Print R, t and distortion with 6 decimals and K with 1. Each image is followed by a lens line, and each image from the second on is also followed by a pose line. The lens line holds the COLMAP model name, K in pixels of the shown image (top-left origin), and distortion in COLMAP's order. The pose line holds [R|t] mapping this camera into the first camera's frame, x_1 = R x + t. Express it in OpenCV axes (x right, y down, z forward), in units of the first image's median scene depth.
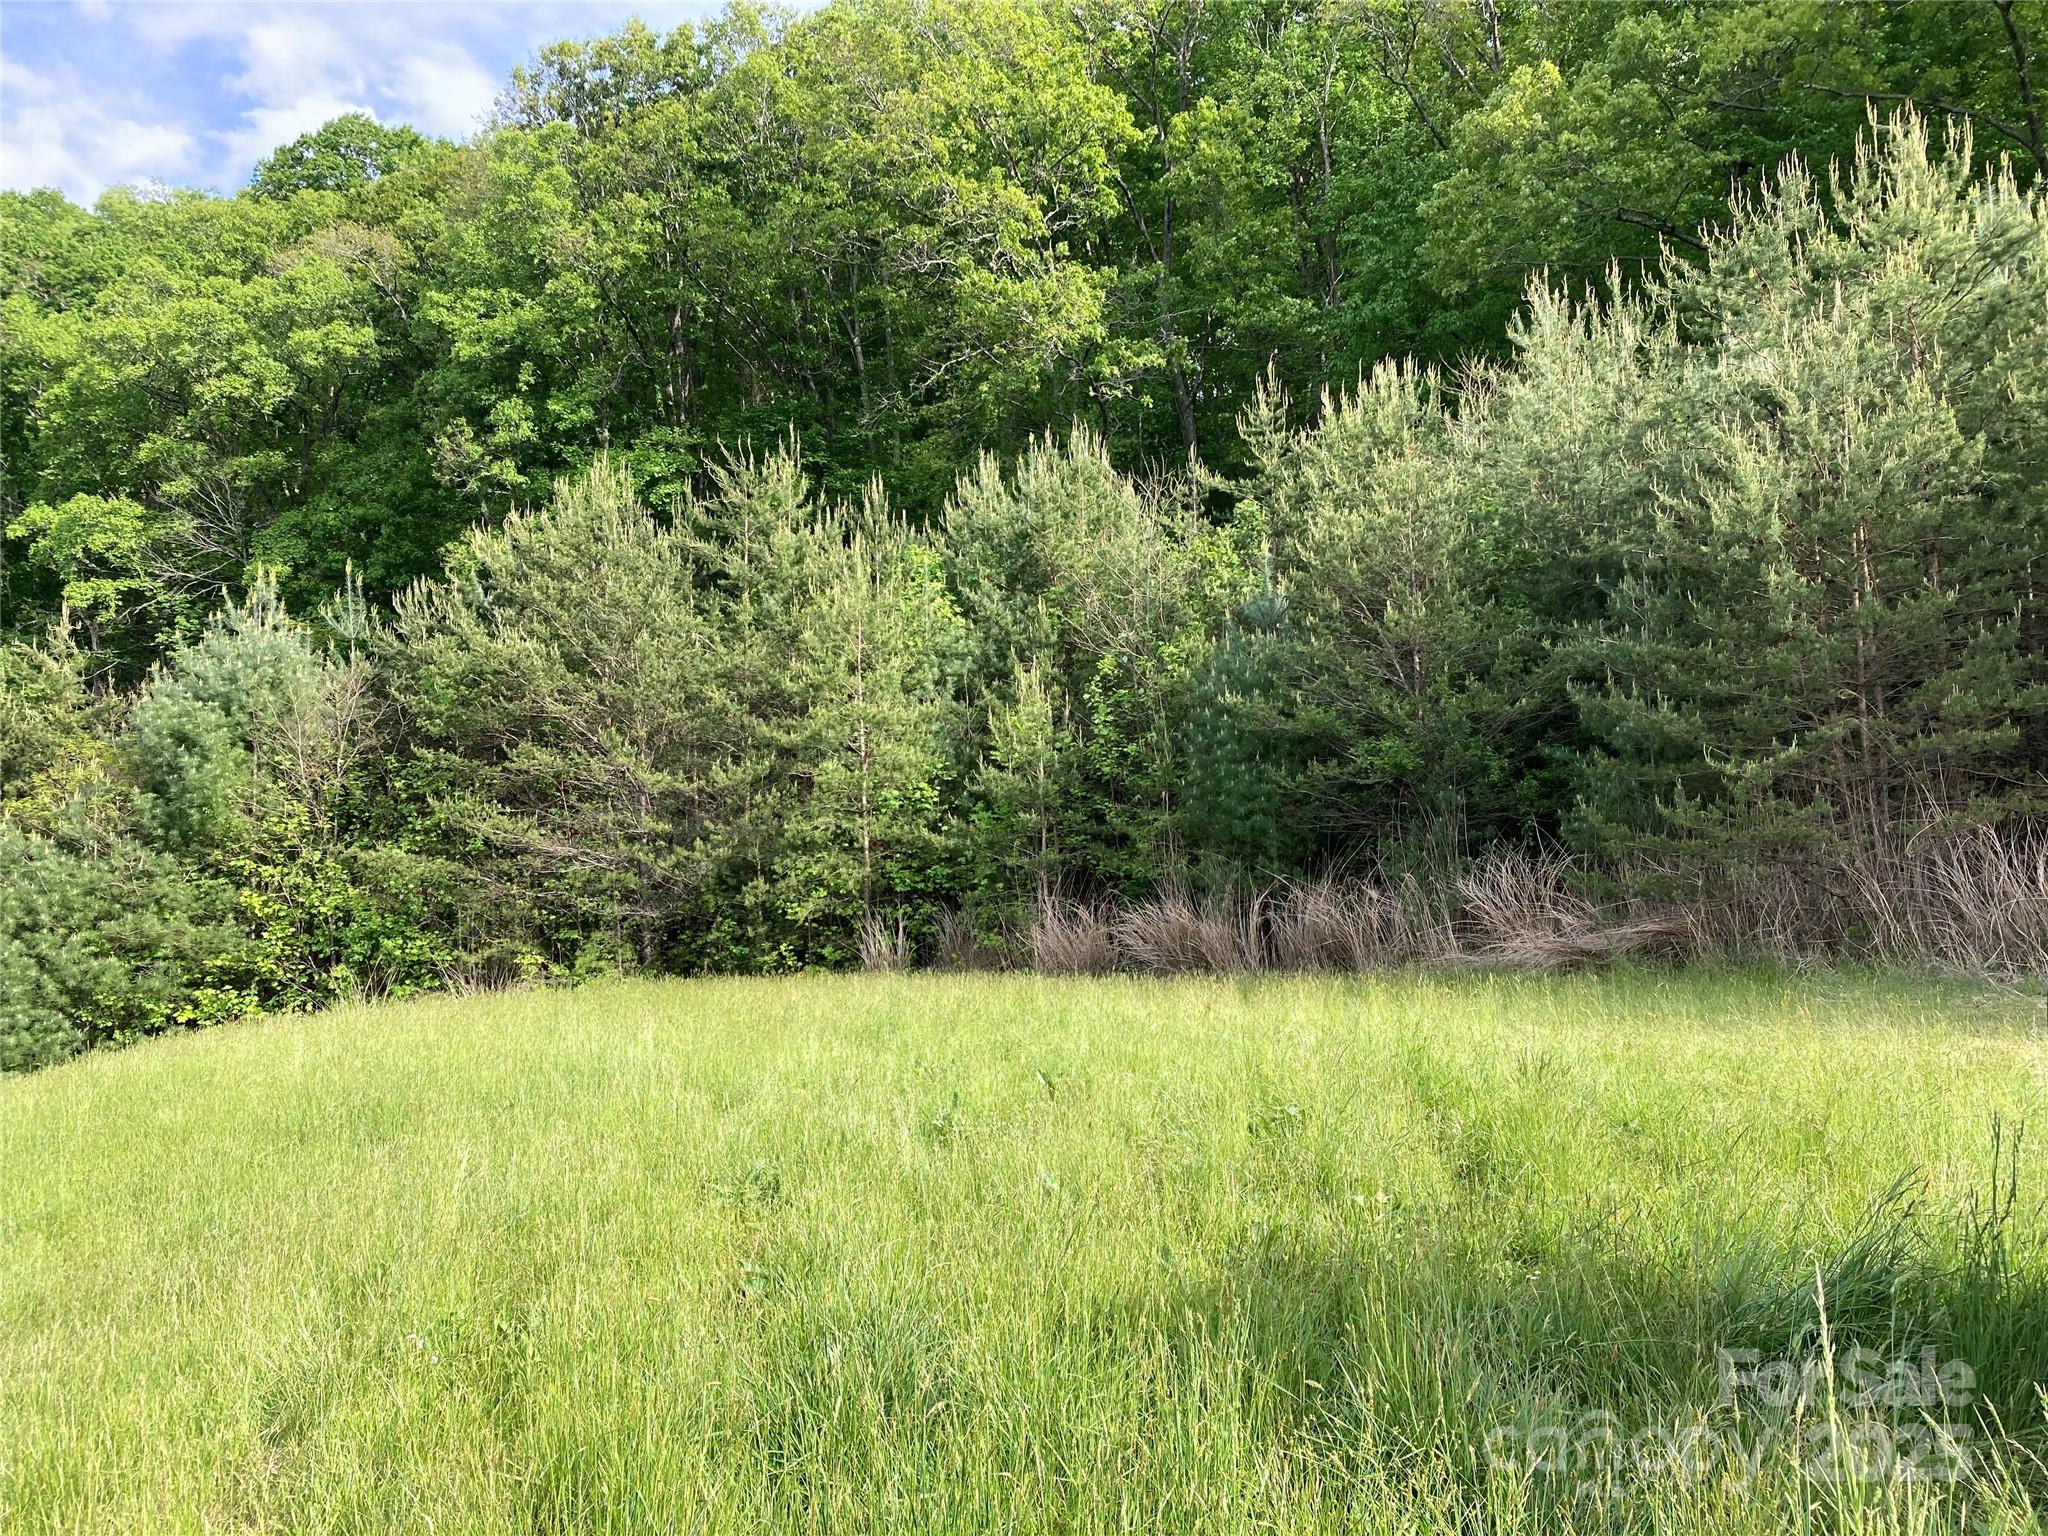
lens RADIAL K [[1649.5, 0, 1020.7], [0, 1649.5, 758.3], [0, 0, 1]] dist [0.011936, 0.006190]
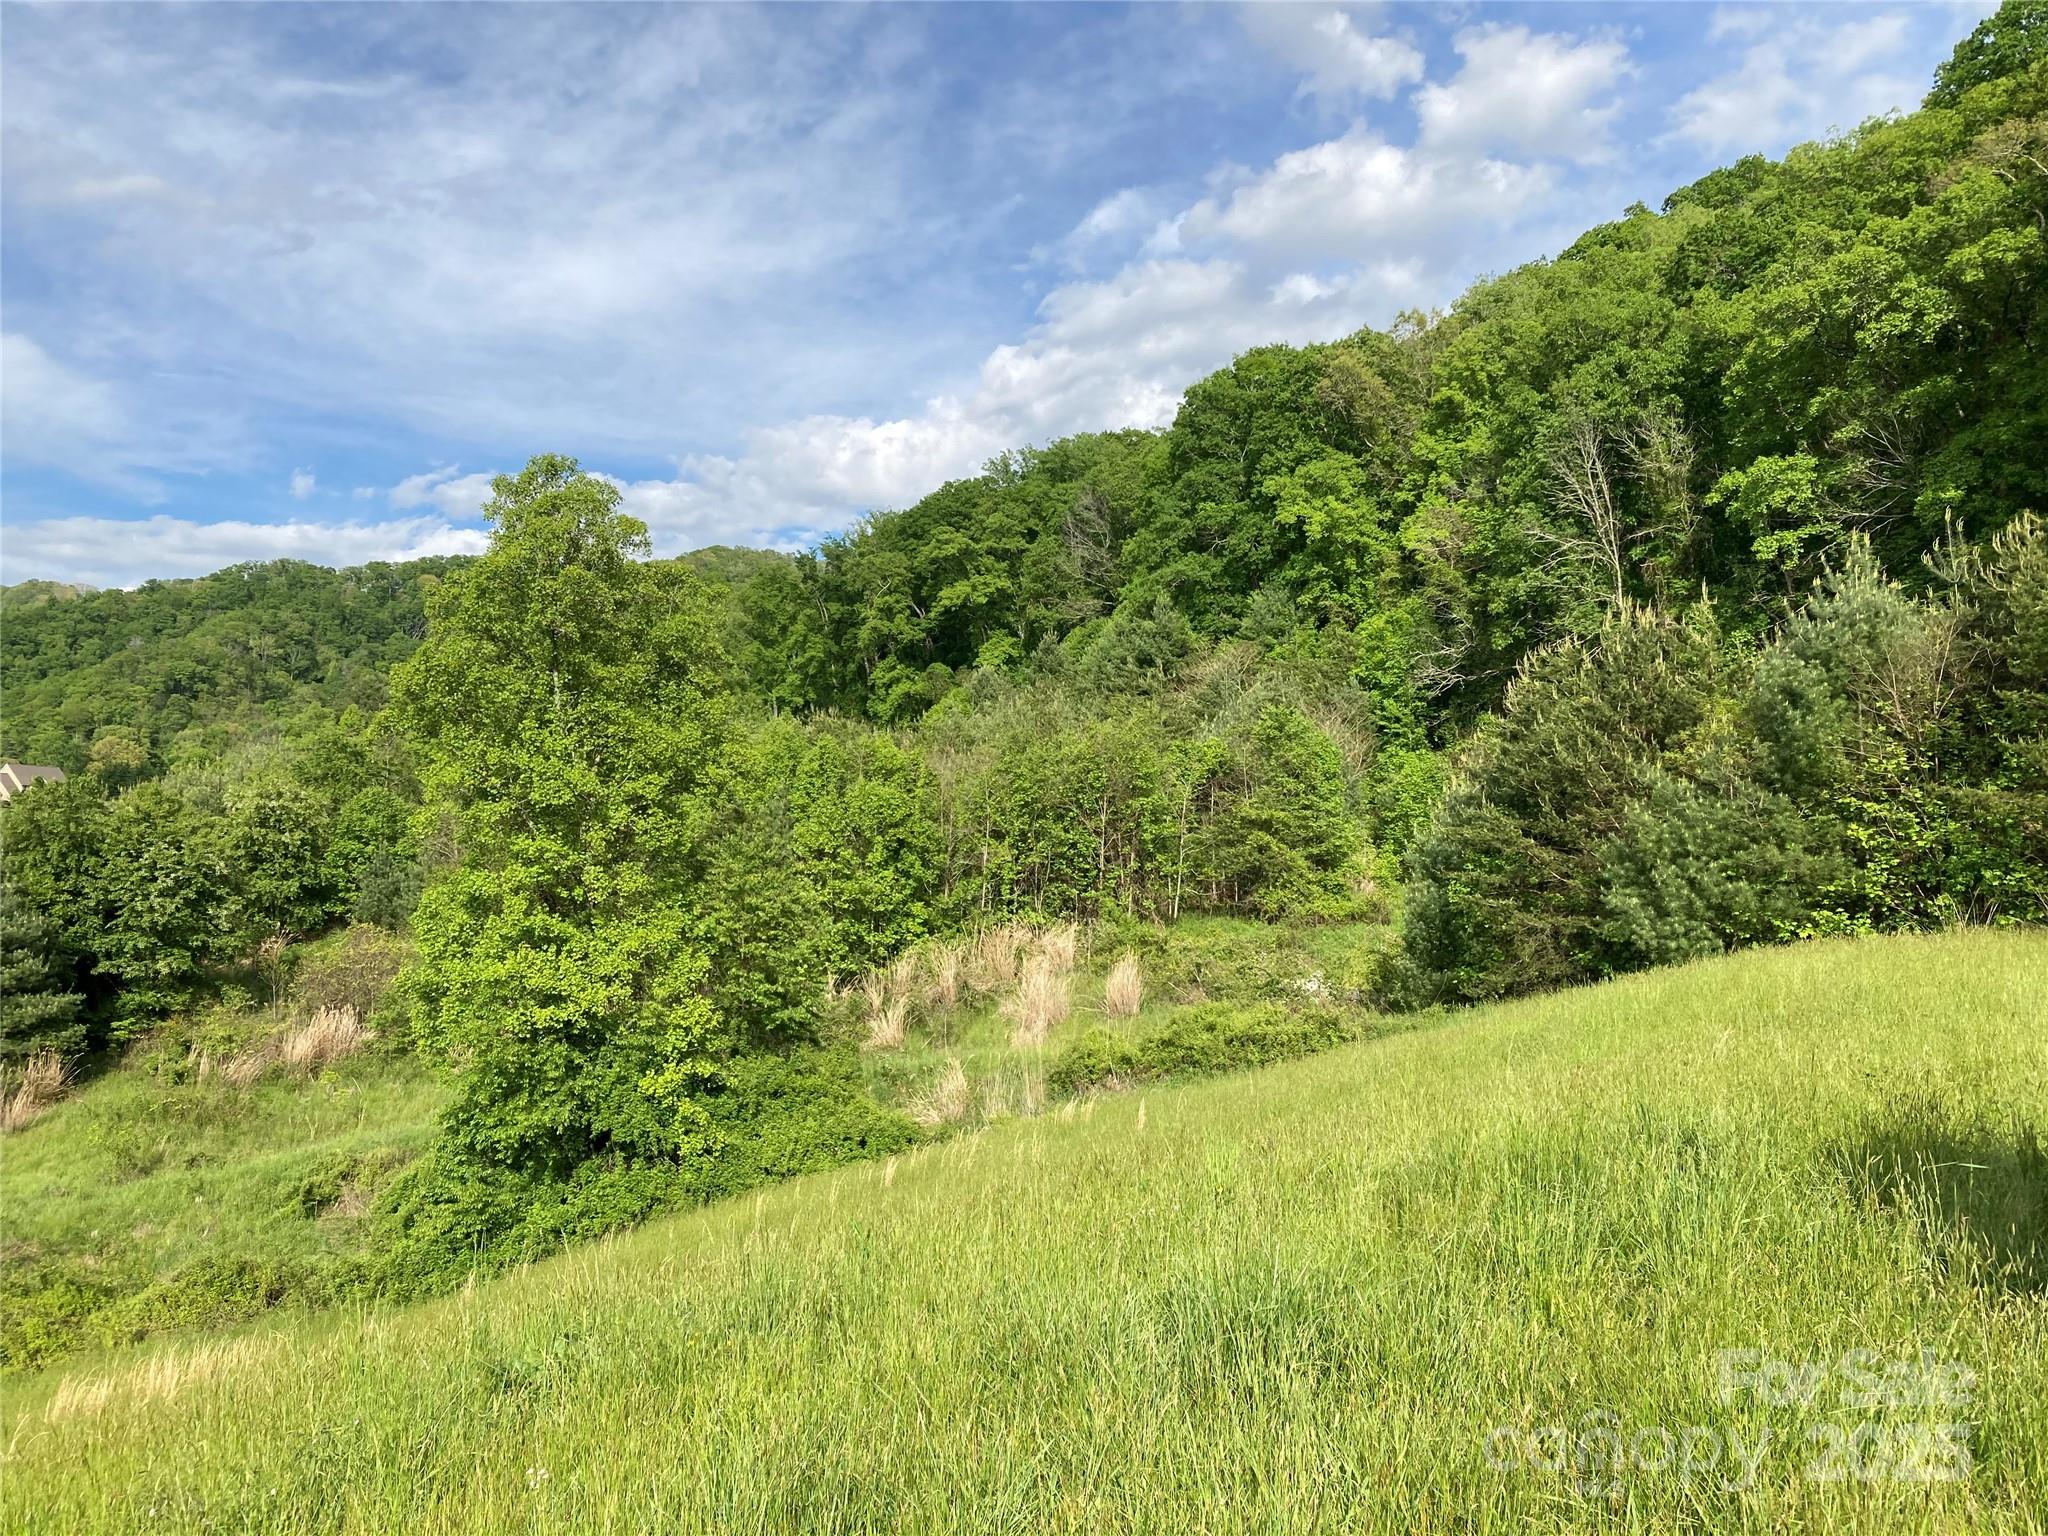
lens RADIAL K [[1649.5, 0, 1020.7], [0, 1649.5, 758.3], [0, 0, 1]] dist [0.011936, 0.006190]
pose [[0.561877, -0.030578, -0.826655, 0.139470], [0.072706, 0.997275, 0.012529, -0.019840], [0.824019, -0.067143, 0.562569, -0.093264]]
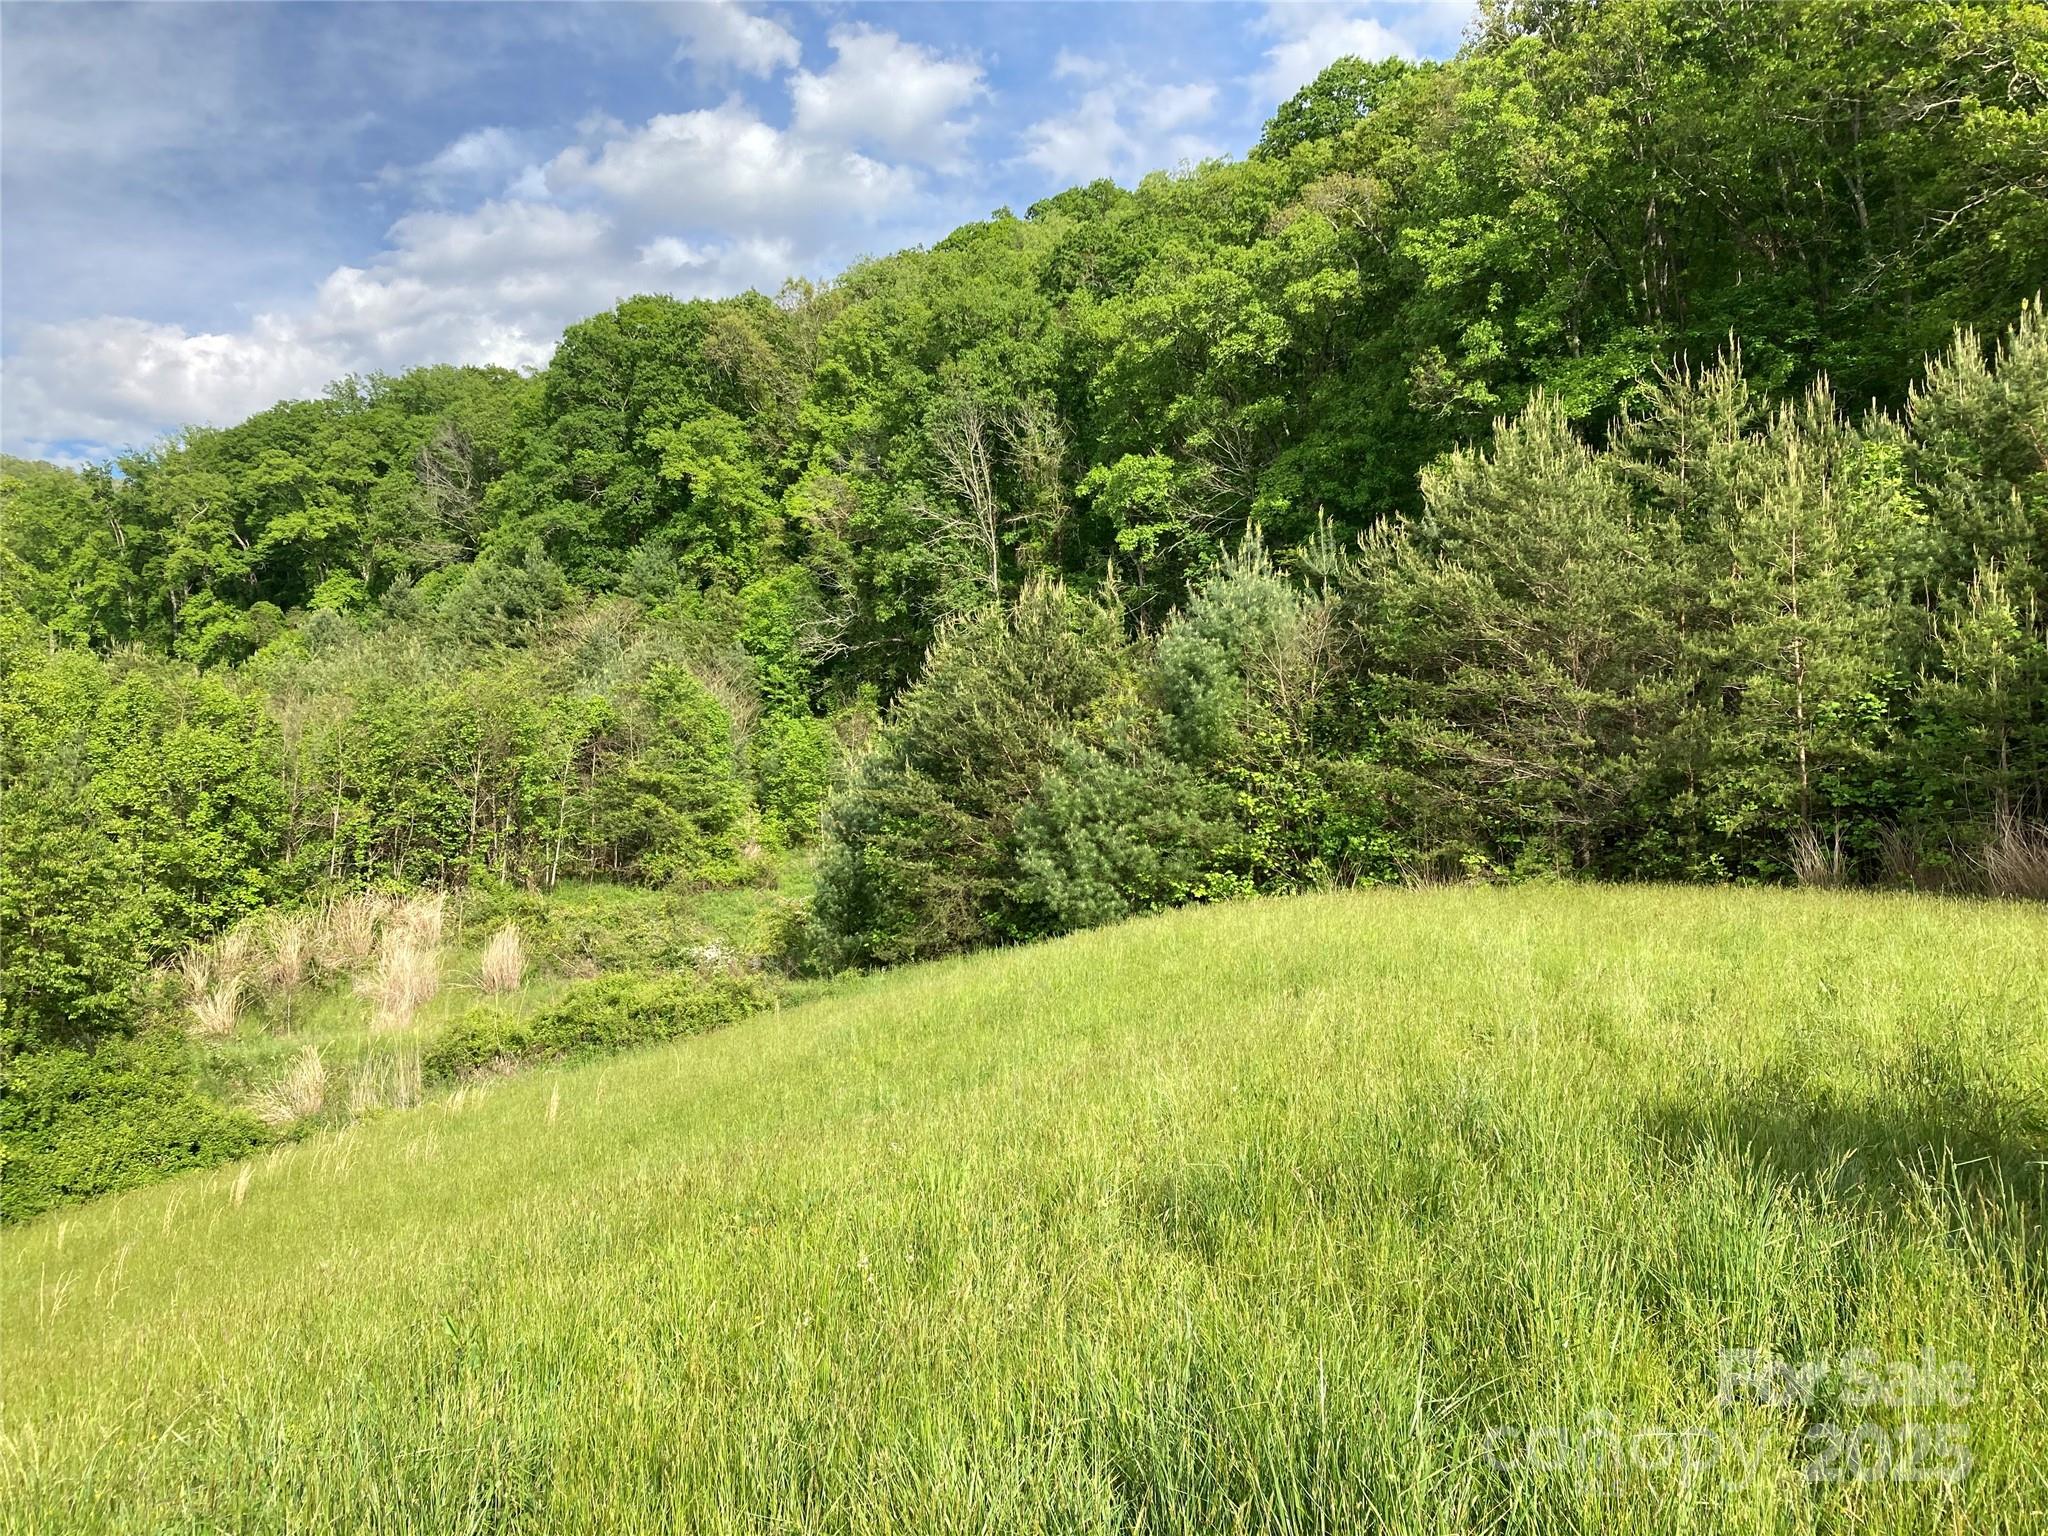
lens RADIAL K [[1644.2, 0, 1020.2], [0, 1644.2, 754.3], [0, 0, 1]] dist [0.096355, -0.184862]
pose [[0.831218, 0.002142, -0.555942, 0.063962], [0.030445, 0.998317, 0.049368, -0.012546], [0.555112, -0.057961, 0.829754, -0.085075]]
